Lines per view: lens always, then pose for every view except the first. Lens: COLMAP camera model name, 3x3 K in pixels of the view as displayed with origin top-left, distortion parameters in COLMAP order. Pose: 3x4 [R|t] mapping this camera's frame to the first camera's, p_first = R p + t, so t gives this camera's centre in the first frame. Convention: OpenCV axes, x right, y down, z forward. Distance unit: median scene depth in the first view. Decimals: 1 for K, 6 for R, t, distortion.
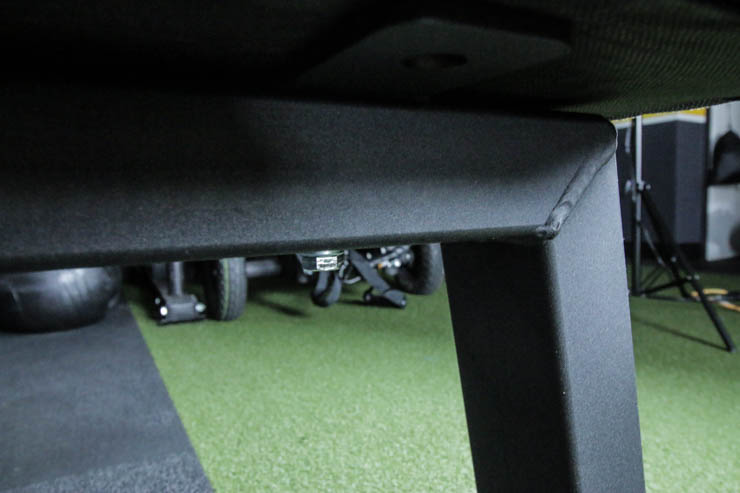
lens RADIAL K [[532.7, 0, 369.8], [0, 532.7, 249.4], [0, 0, 1]] dist [-0.010364, -0.008167]
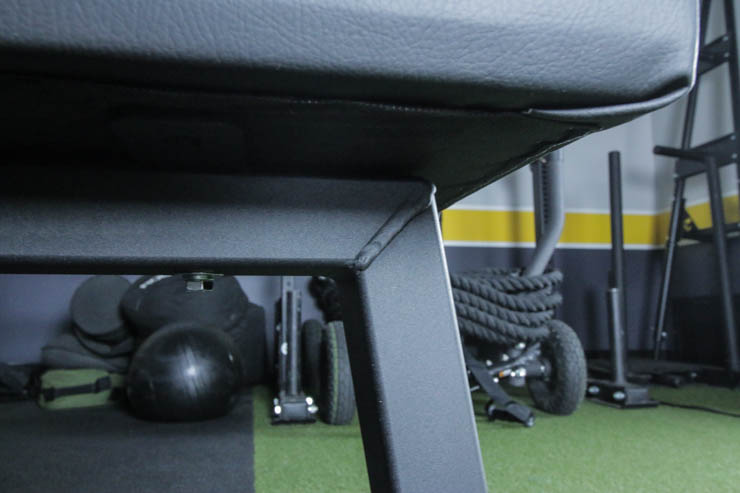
lens RADIAL K [[598.1, 0, 372.1], [0, 598.1, 246.6], [0, 0, 1]] dist [-0.048521, 0.004404]
pose [[0.955801, -0.012279, -0.293758, 0.110400], [-0.048039, 0.979179, -0.197233, 0.028718], [0.290063, 0.202628, 0.935310, -0.046524]]
